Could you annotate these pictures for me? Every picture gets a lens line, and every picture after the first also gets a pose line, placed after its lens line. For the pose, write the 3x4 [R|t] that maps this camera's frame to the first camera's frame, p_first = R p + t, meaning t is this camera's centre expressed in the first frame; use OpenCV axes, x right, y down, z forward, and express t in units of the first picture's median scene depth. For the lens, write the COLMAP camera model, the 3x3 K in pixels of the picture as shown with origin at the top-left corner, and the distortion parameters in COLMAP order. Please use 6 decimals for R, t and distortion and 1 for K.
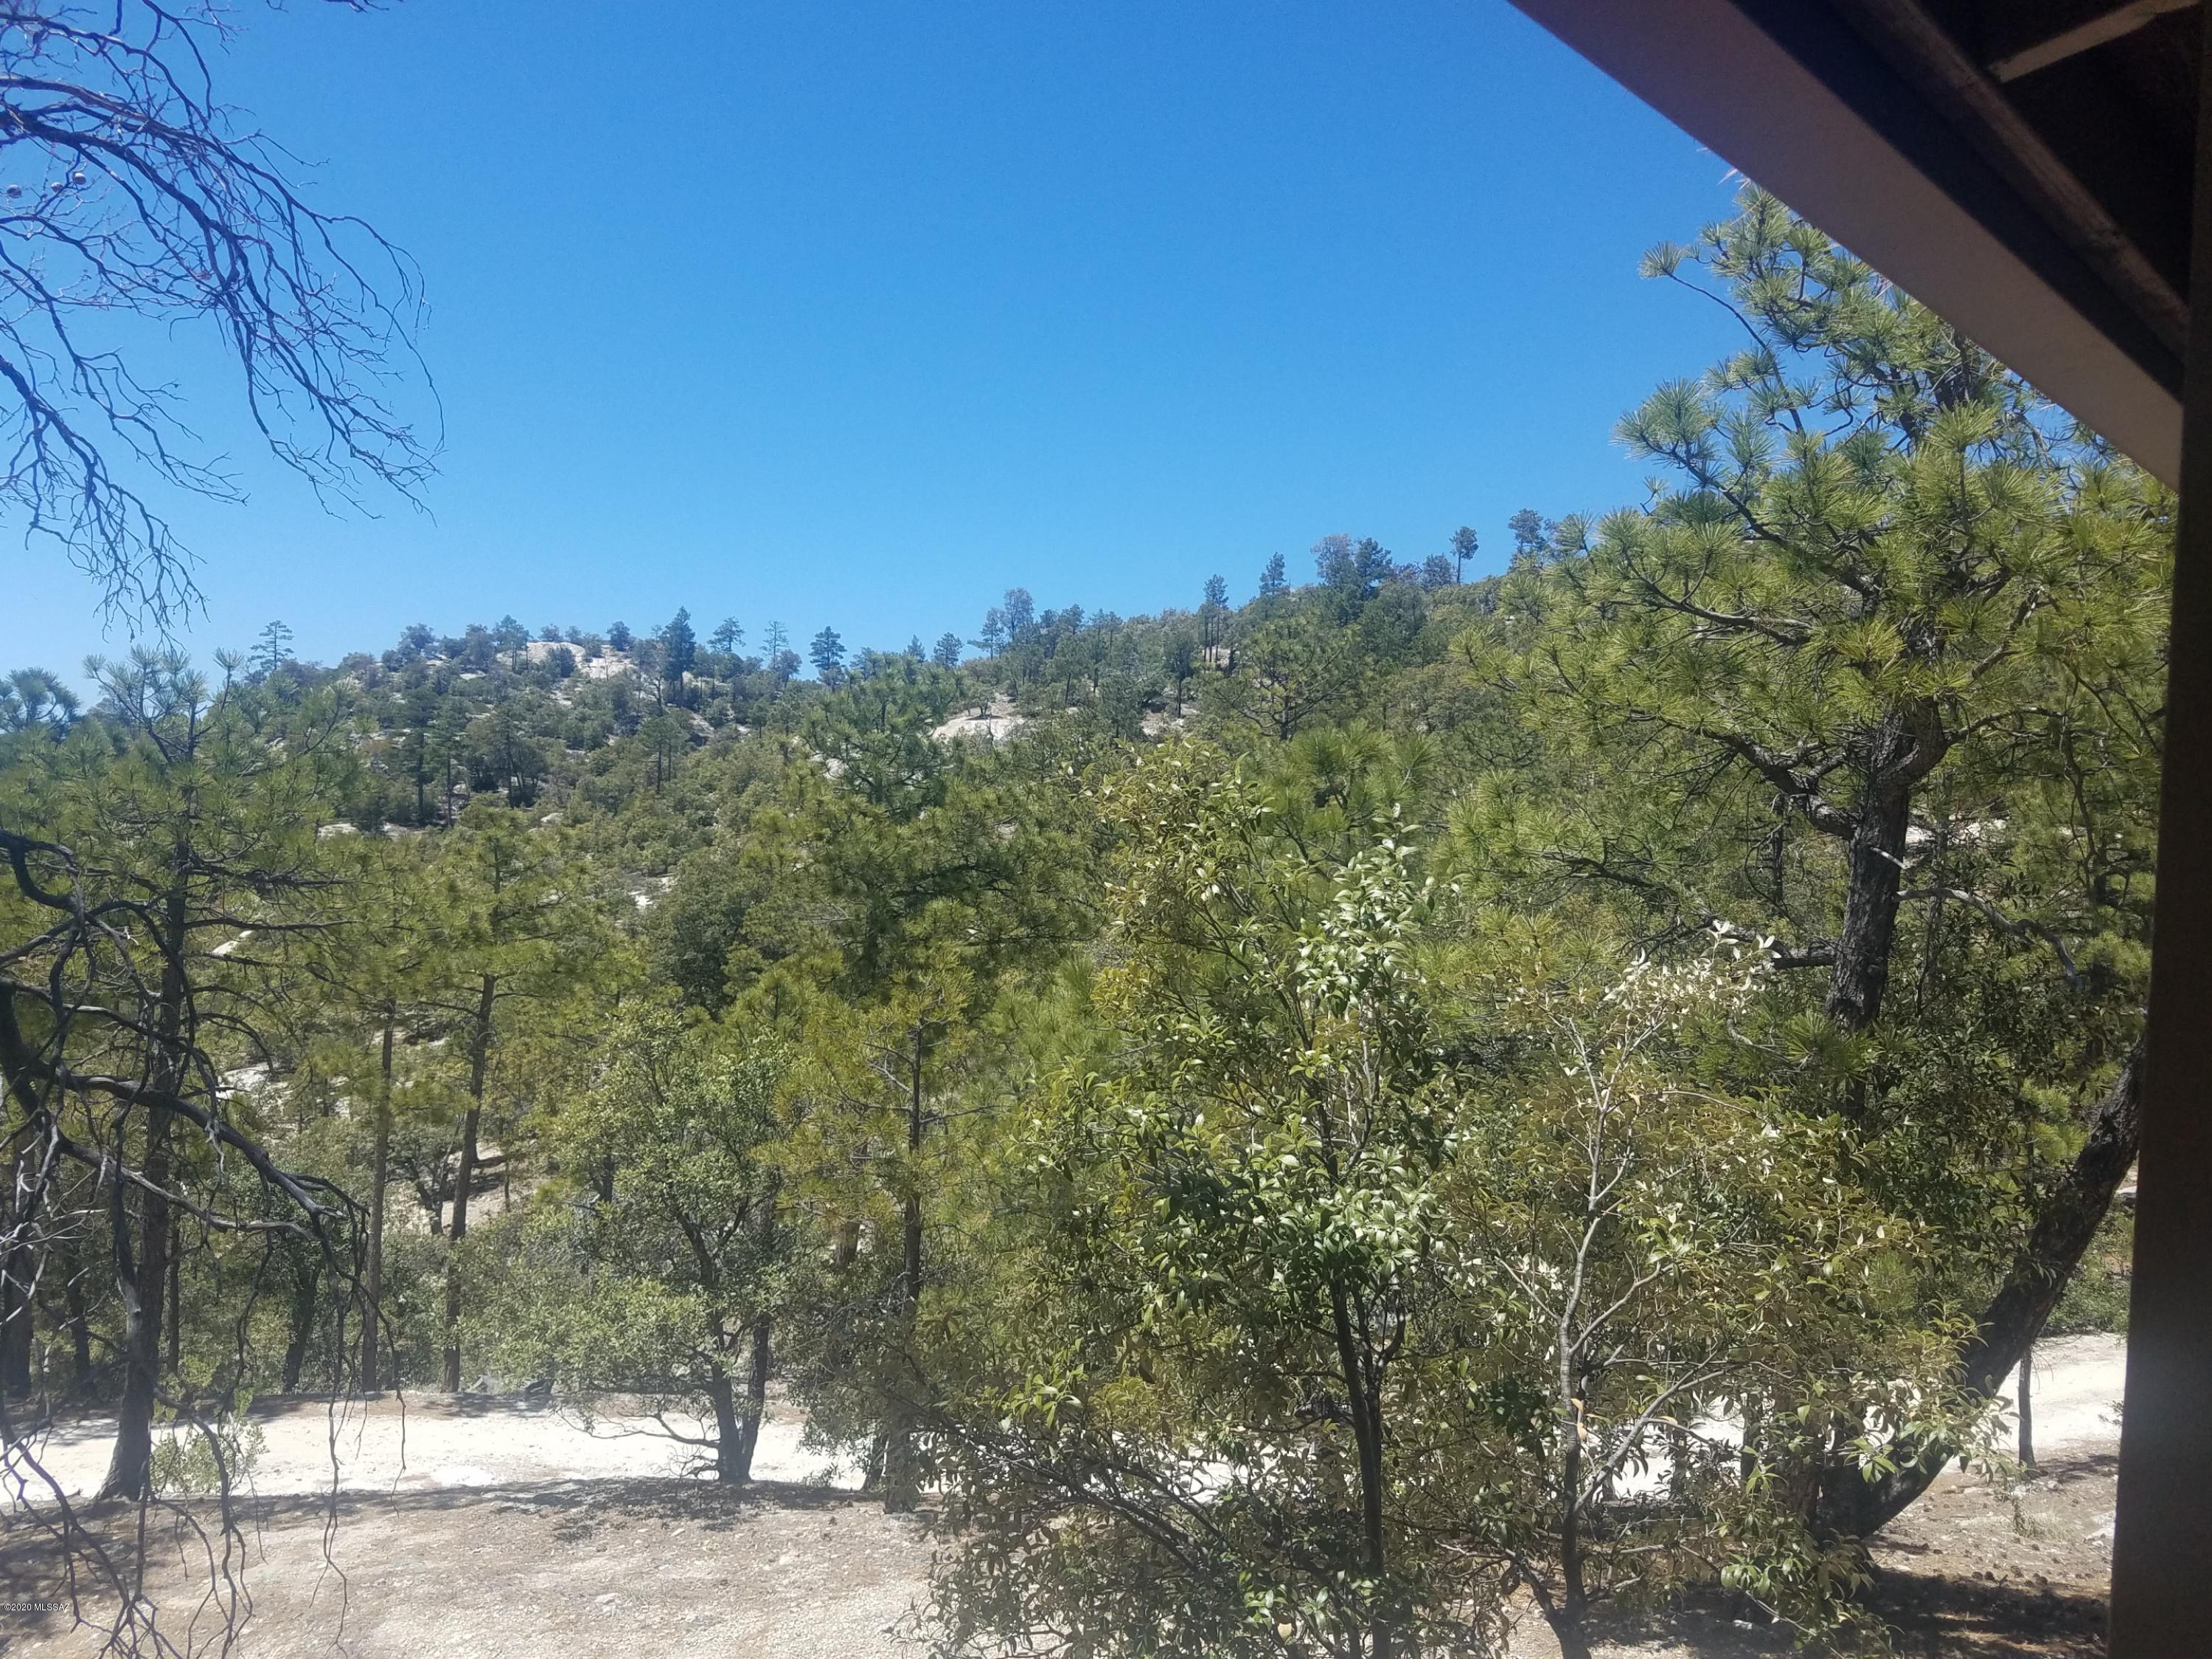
lens RADIAL K [[1657.2, 0, 1107.6], [0, 1657.2, 824.4], [0, 0, 1]] dist [0.039192, -0.007665]
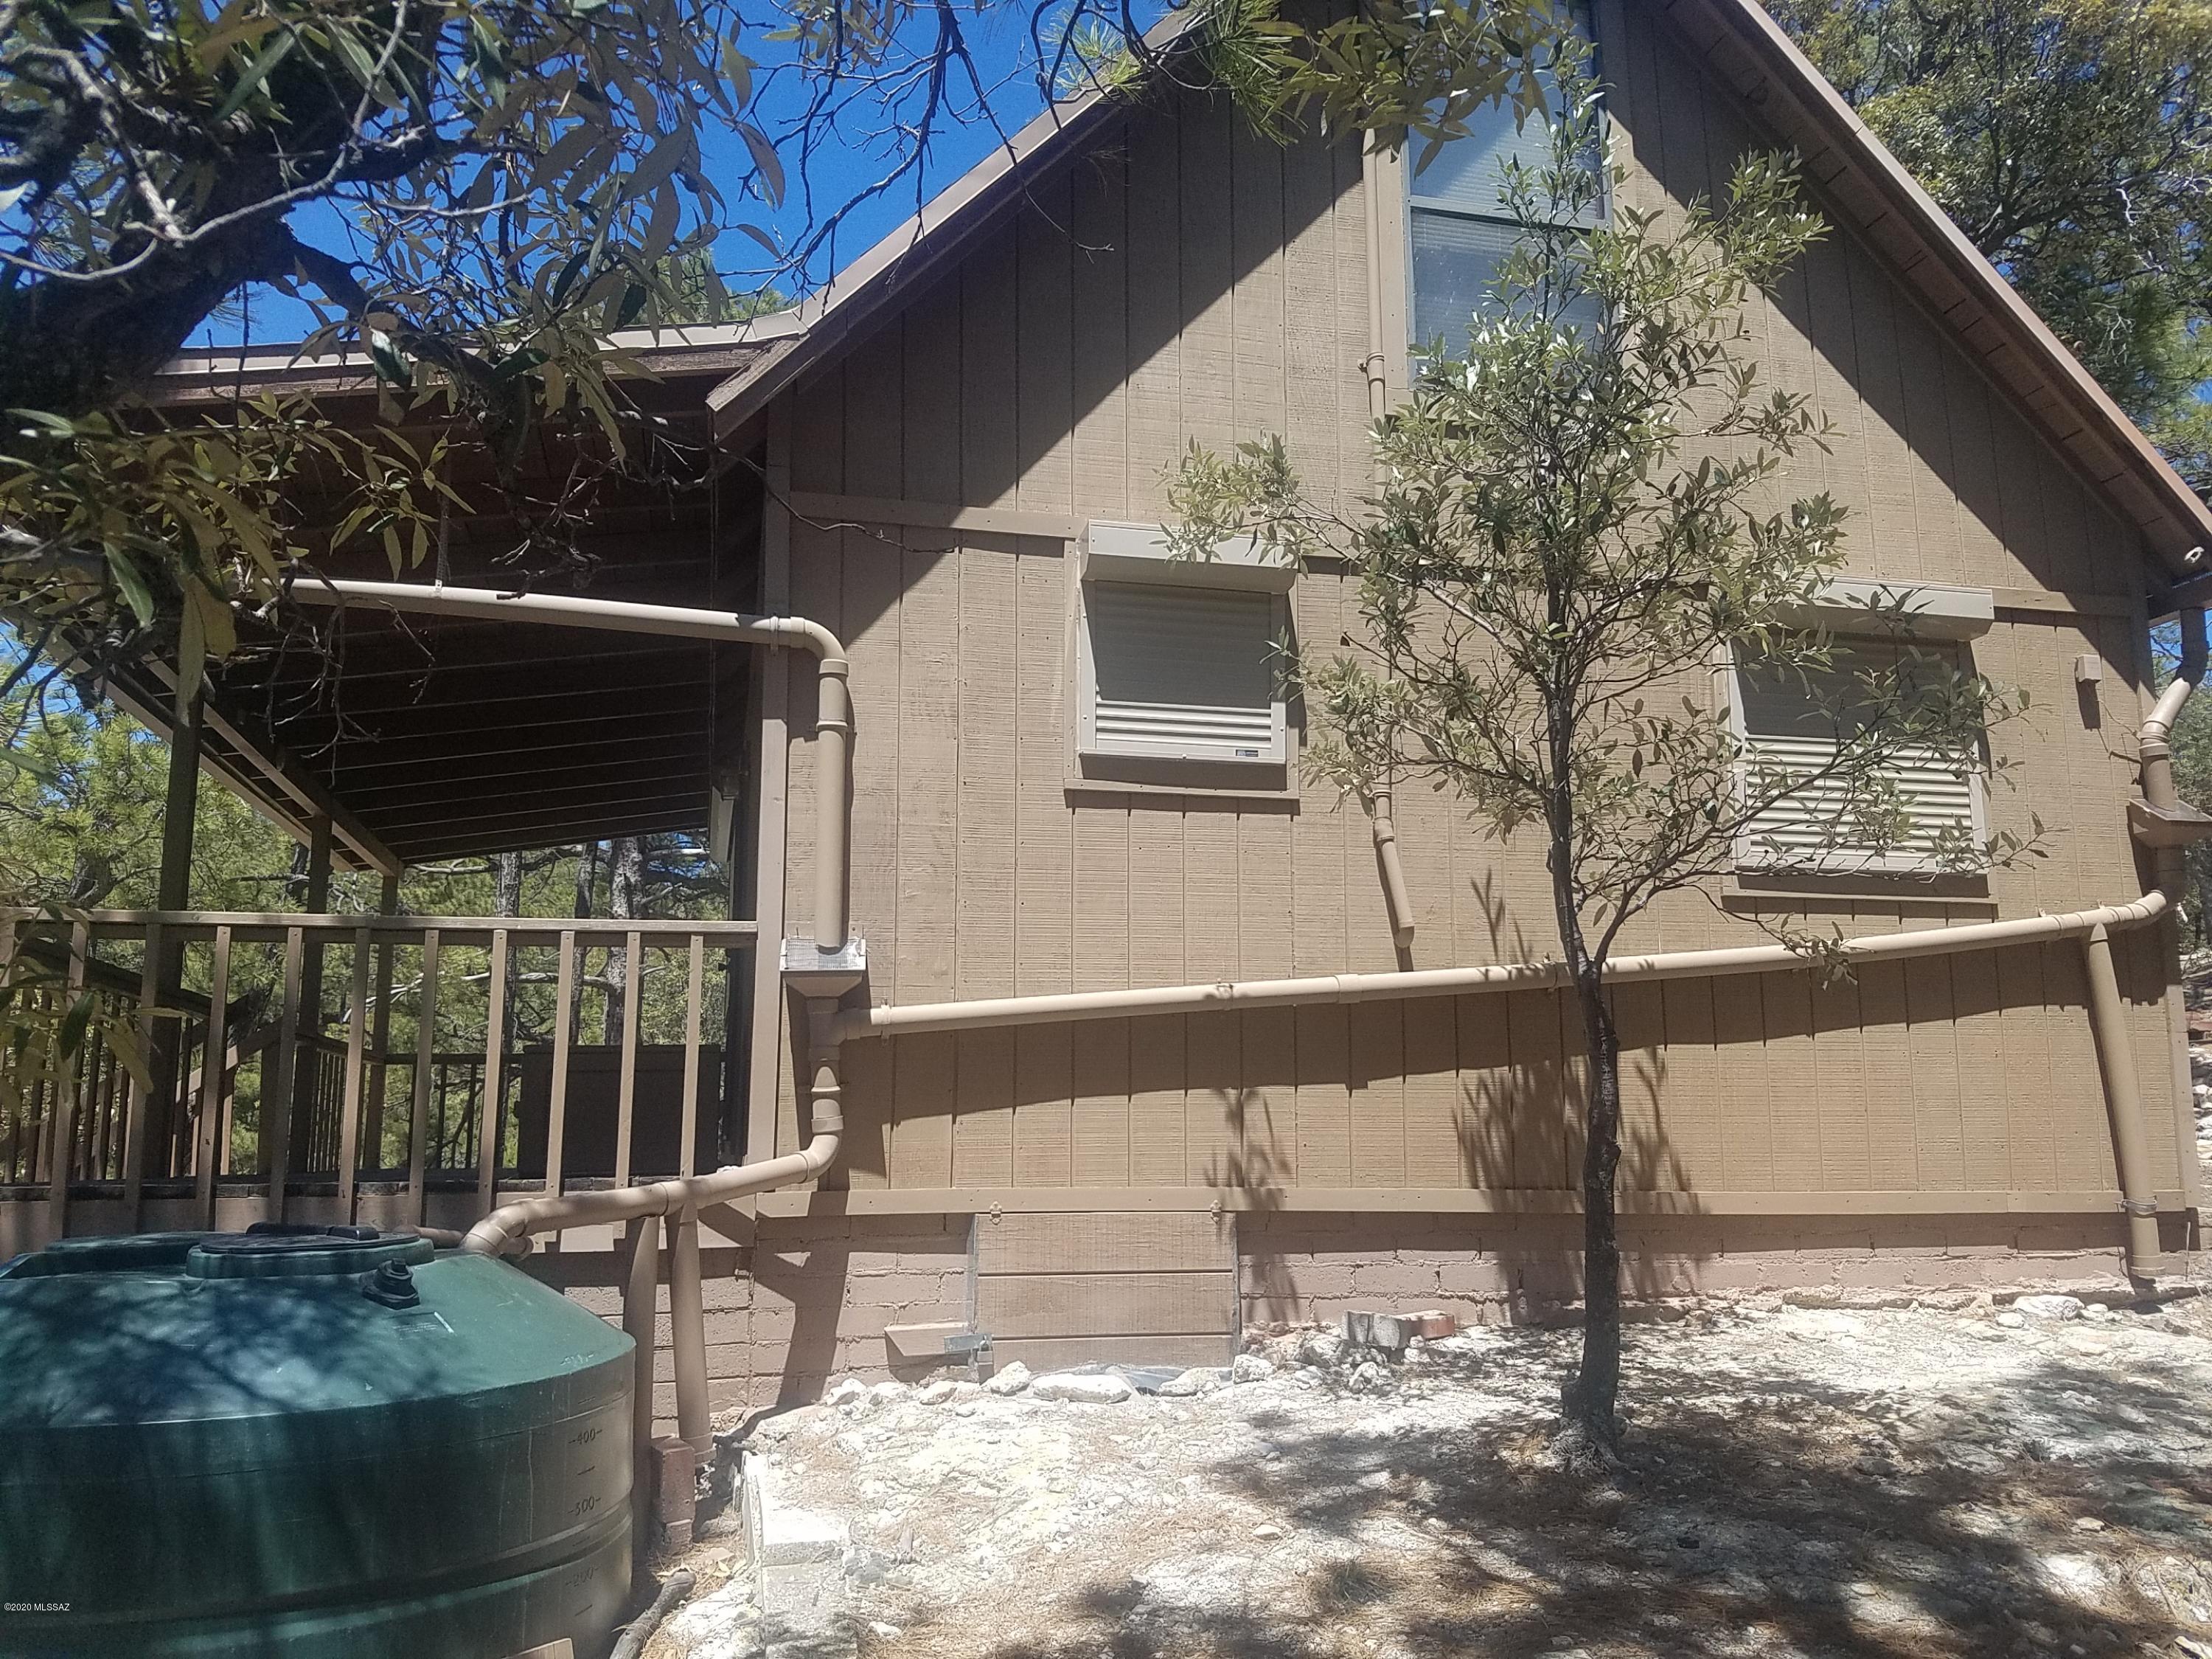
lens RADIAL K [[1657.2, 0, 1108.6], [0, 1657.2, 833.5], [0, 0, 1]] dist [0.039192, -0.007665]
pose [[0.535591, 0.121645, 0.835670, -0.563206], [0.016861, 0.987833, -0.154601, 0.240931], [-0.844309, 0.096894, 0.527024, -1.108500]]
